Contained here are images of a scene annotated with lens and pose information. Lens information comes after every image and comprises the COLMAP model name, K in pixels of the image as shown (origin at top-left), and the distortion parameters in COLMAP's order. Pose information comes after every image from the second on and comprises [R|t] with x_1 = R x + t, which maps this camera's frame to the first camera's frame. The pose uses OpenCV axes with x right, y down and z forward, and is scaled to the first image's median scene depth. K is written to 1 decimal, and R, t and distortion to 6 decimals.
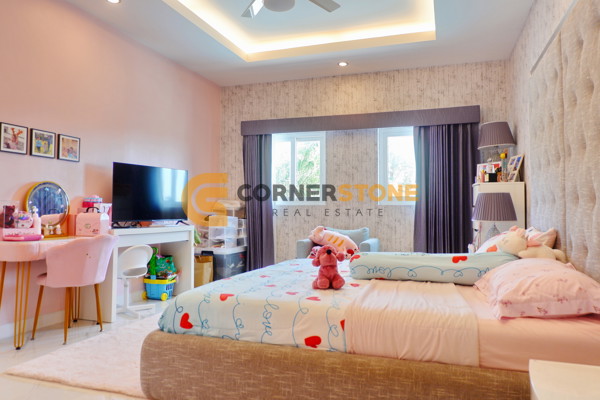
lens RADIAL K [[425.7, 0, 300.0], [0, 425.7, 200.0], [0, 0, 1]] dist [-0.028737, -0.000454]
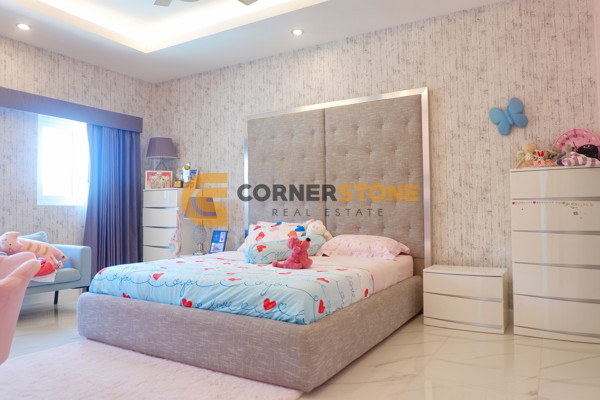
lens RADIAL K [[425.7, 0, 300.0], [0, 425.7, 200.0], [0, 0, 1]] dist [-0.028737, -0.000454]
pose [[0.193085, 0.025893, 0.980840, -0.572357], [-0.016301, 0.999598, -0.023179, 0.013783], [-0.981047, -0.011514, 0.193430, 0.348724]]
